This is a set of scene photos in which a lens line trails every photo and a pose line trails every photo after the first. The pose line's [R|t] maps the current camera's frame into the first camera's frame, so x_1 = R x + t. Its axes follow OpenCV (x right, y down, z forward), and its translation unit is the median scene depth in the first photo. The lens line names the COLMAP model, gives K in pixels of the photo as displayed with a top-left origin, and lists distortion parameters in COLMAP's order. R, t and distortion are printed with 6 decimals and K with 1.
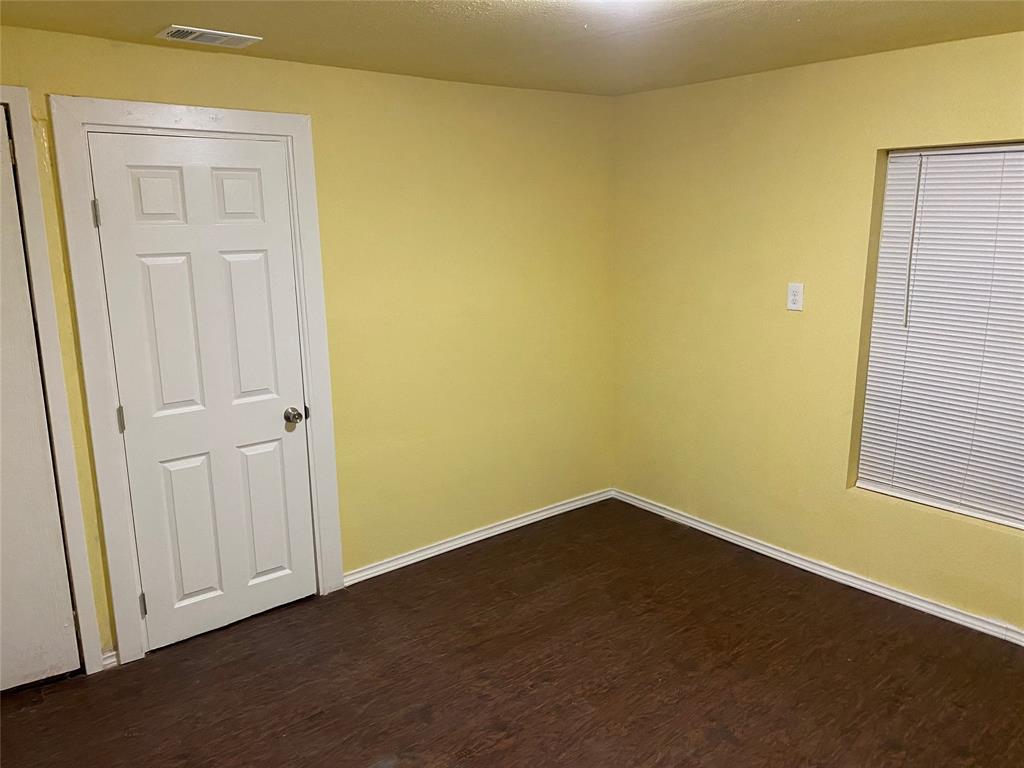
lens RADIAL K [[787.2, 0, 518.1], [0, 787.2, 386.2], [0, 0, 1]] dist [0.038220, -0.055576]
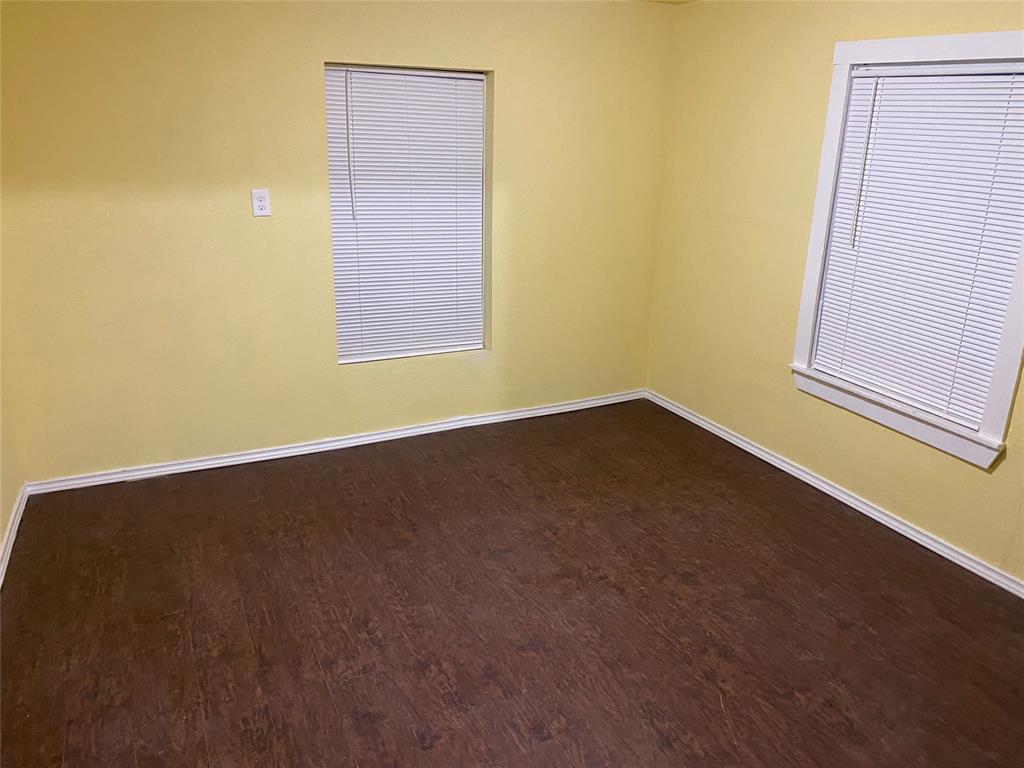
lens RADIAL K [[787.2, 0, 518.1], [0, 787.2, 386.2], [0, 0, 1]] dist [0.038220, -0.055576]
pose [[0.224261, -0.295469, 0.928658, -0.639562], [0.178771, 0.949232, 0.258843, -0.101003], [-0.957992, 0.107968, 0.265697, 0.474686]]
